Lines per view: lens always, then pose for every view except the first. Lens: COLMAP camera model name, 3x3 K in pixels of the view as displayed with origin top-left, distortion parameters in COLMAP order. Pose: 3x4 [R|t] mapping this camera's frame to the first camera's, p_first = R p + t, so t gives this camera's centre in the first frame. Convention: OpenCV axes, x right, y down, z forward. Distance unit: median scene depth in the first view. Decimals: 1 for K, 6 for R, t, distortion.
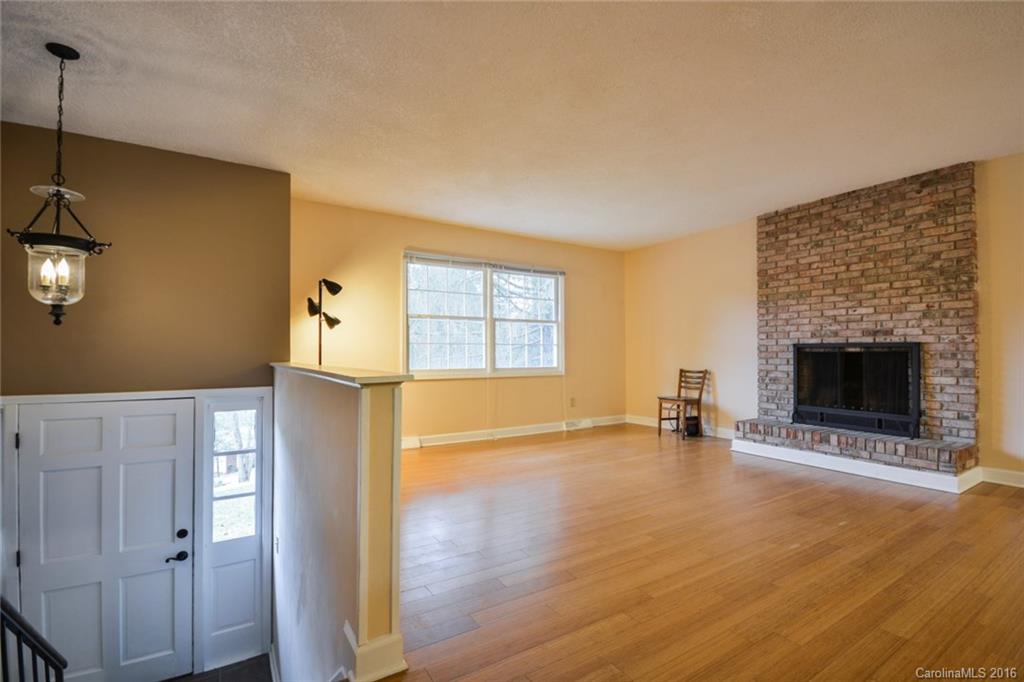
lens RADIAL K [[455.4, 0, 514.4], [0, 455.4, 344.6], [0, 0, 1]] dist [-0.006792, -0.002948]
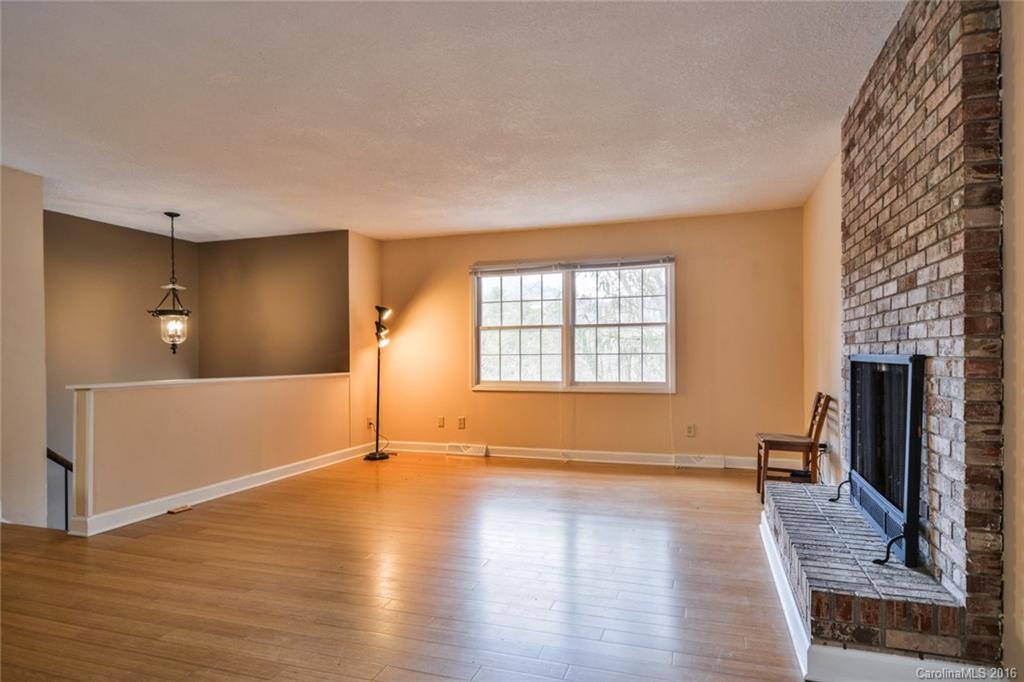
lens RADIAL K [[552.9, 0, 515.7], [0, 552.9, 344.6], [0, 0, 1]] dist [0.009610, 0.000800]
pose [[0.641538, -0.020464, -0.766818, 0.963993], [0.021742, 0.999728, -0.008490, -0.016996], [0.766783, -0.011226, 0.641809, 0.306586]]
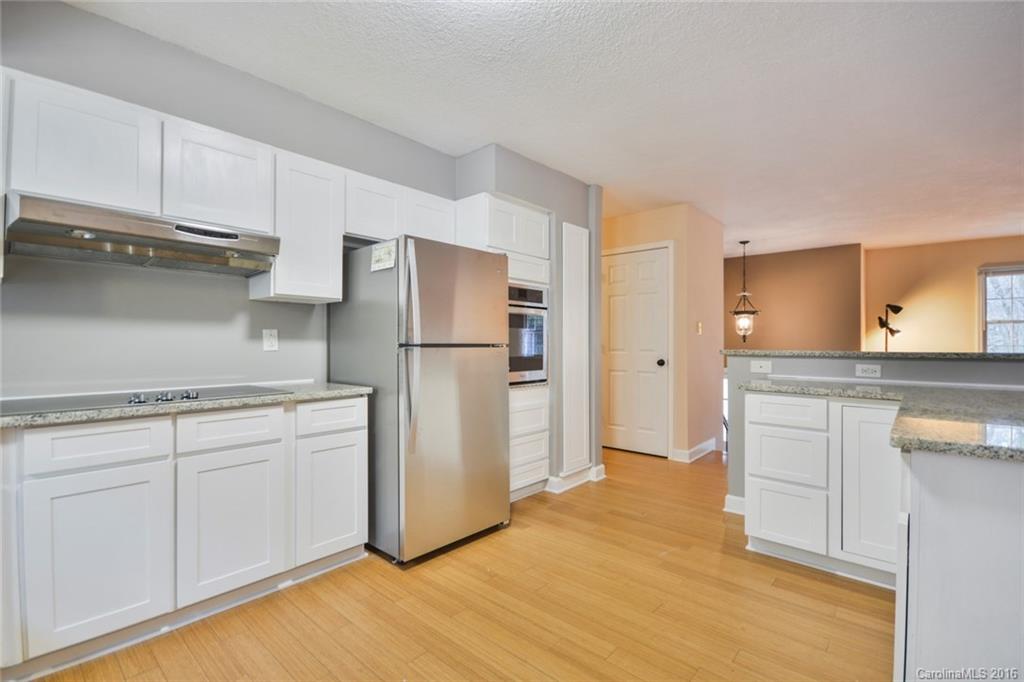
lens RADIAL K [[455.4, 0, 512.0], [0, 455.4, 339.5], [0, 0, 1]] dist [-0.006792, -0.002948]
pose [[0.266986, -0.005038, -0.963687, 0.680231], [0.010954, 0.999938, -0.002192, -0.037286], [0.963638, -0.009971, 0.267025, -0.588571]]
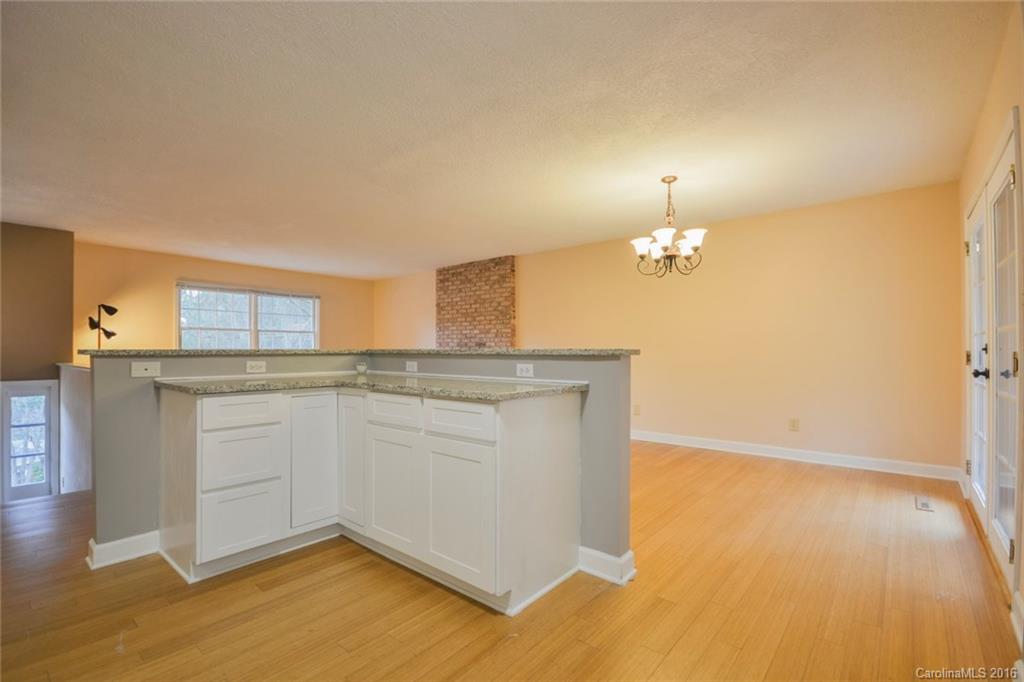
lens RADIAL K [[455.4, 0, 509.1], [0, 455.4, 350.8], [0, 0, 1]] dist [-0.006792, -0.002948]
pose [[0.955905, 0.002082, 0.293667, 0.376300], [-0.006760, 0.999866, 0.014915, -0.027538], [-0.293597, -0.016242, 0.955791, -0.714219]]
